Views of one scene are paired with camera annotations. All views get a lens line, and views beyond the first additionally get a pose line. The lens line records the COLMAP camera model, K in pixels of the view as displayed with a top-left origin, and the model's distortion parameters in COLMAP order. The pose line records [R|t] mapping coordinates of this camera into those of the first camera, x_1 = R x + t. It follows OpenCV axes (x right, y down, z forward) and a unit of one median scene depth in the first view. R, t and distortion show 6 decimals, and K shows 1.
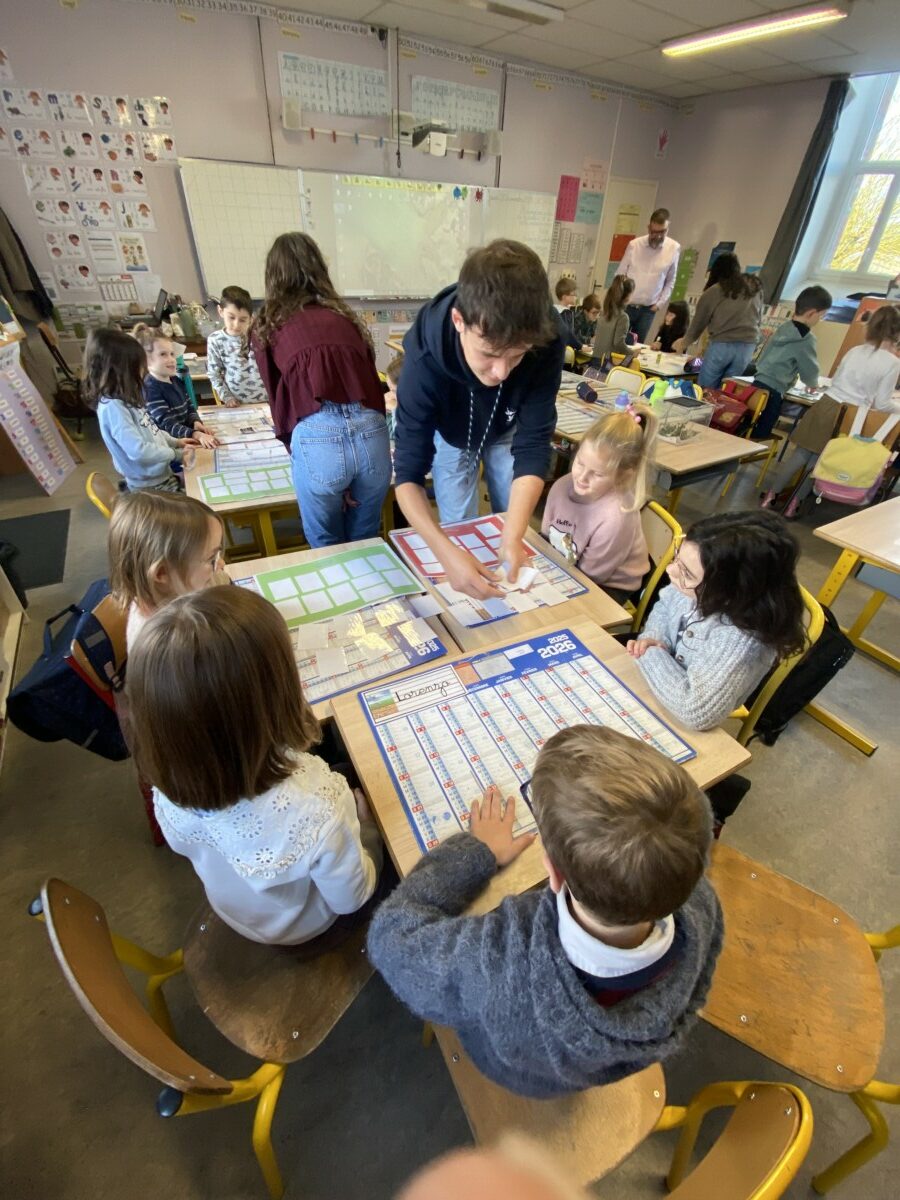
lens RADIAL K [[475.9, 0, 450.0], [0, 475.9, 600.0], [0, 0, 1]] dist [-0.013418, -0.007958]
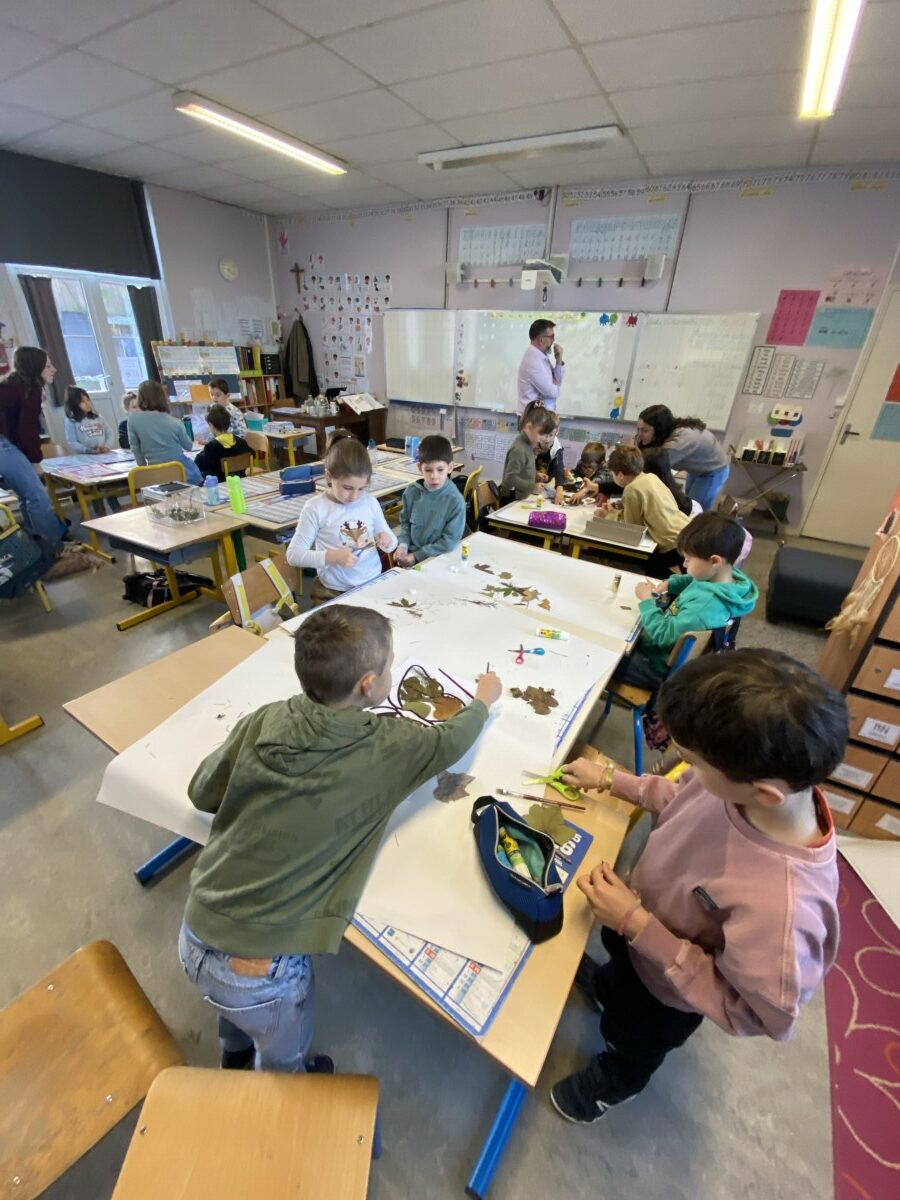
lens RADIAL K [[475.9, 0, 450.0], [0, 475.9, 600.0], [0, 0, 1]] dist [-0.013418, -0.007958]
pose [[0.527783, 0.381949, -0.758657, 0.996383], [-0.527884, 0.847243, 0.059310, -0.347148], [0.665420, 0.369180, 0.648785, 0.475740]]
